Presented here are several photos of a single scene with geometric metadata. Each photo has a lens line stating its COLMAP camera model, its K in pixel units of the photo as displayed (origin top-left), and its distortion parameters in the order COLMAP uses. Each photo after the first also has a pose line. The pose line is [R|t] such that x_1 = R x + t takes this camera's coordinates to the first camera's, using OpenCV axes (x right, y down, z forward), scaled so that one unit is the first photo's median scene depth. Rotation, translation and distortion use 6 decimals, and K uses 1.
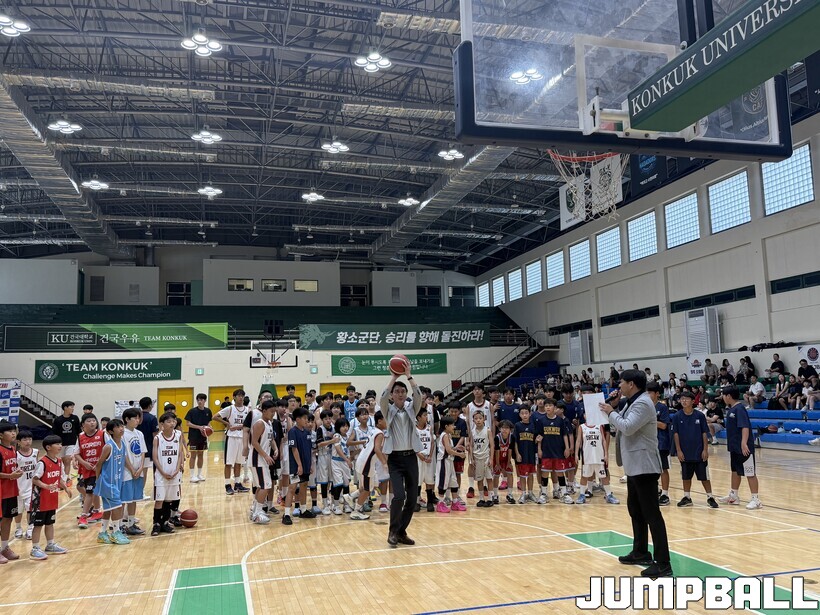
lens RADIAL K [[691.7, 0, 410.0], [0, 691.7, 307.5], [0, 0, 1]] dist [0.168139, -0.302671]
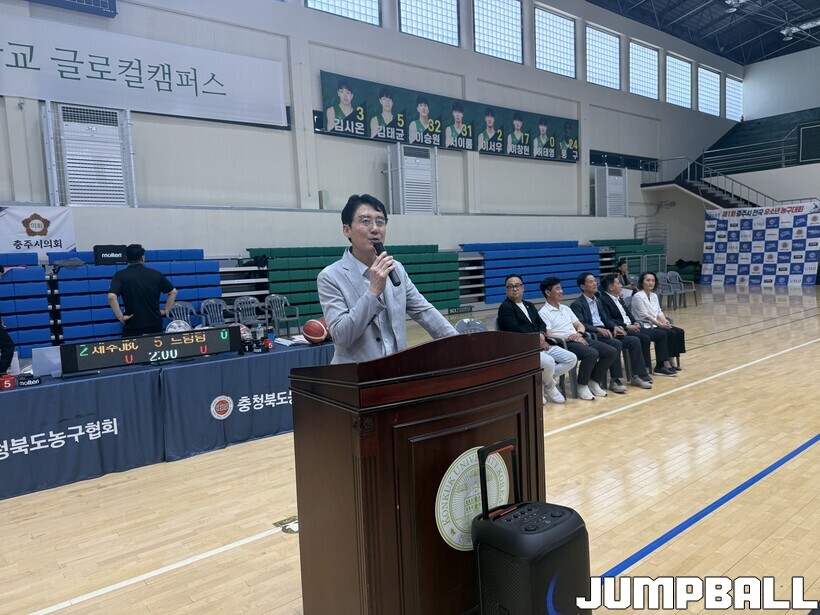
lens RADIAL K [[586.1, 0, 410.0], [0, 586.1, 307.5], [0, 0, 1]] dist [0.002596, -0.001831]
pose [[0.401983, 0.087351, -0.911471, -0.158239], [0.141428, 0.977570, 0.156059, 0.053228], [0.904659, -0.191640, 0.380612, 0.351876]]
